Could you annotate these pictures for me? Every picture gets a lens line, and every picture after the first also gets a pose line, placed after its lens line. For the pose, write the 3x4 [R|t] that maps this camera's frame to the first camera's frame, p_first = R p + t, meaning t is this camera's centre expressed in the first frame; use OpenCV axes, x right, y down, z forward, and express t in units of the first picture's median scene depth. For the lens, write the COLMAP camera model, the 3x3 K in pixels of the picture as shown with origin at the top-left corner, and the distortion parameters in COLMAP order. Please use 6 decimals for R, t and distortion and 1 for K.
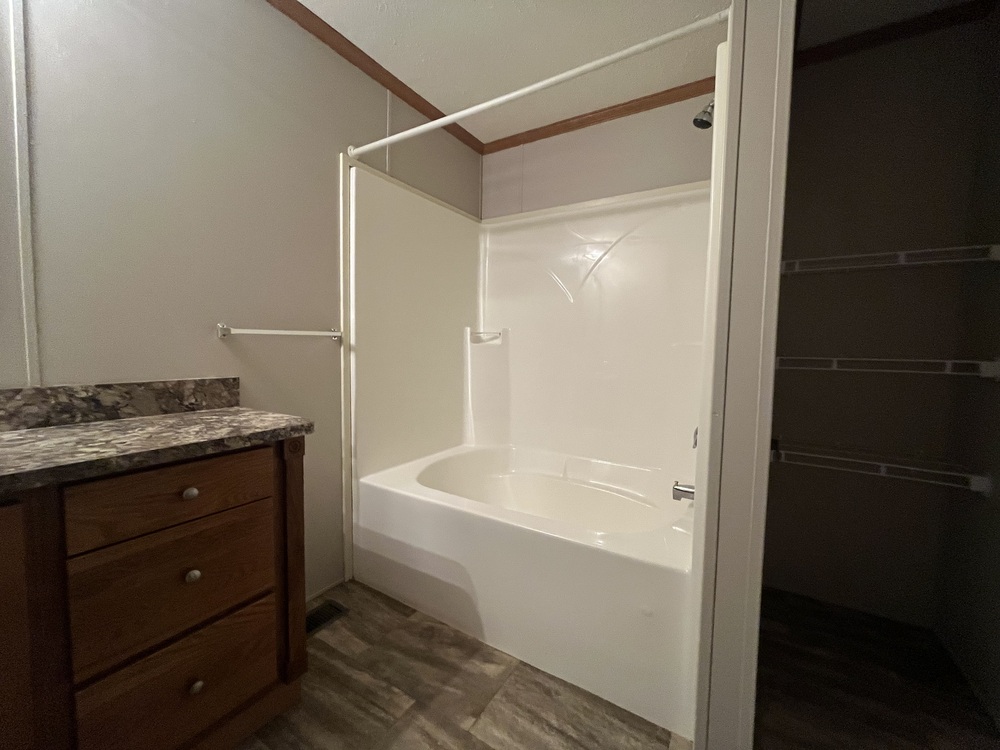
lens RADIAL K [[398.2, 0, 494.2], [0, 398.2, 367.6], [0, 0, 1]] dist [-0.001767, 0.000003]
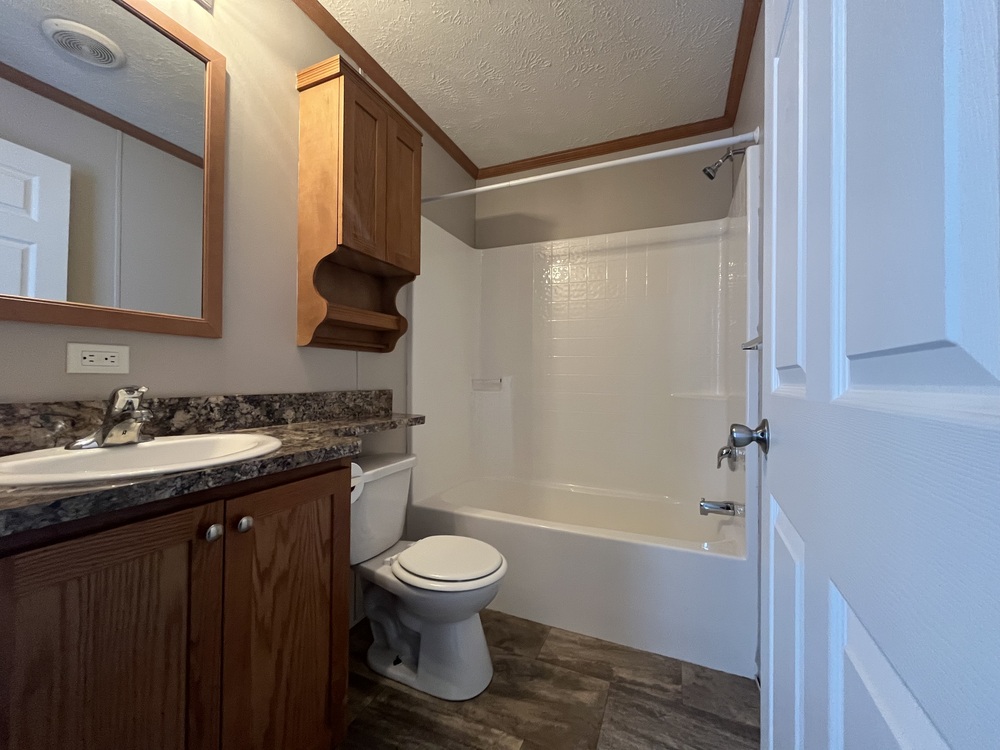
lens RADIAL K [[398.2, 0, 503.9], [0, 398.2, 380.1], [0, 0, 1]] dist [-0.001767, 0.000003]
pose [[0.986560, 0.016117, 0.162604, -0.385861], [-0.009847, 0.999179, -0.039292, 0.037688], [-0.163104, 0.037162, 0.985909, 0.064862]]
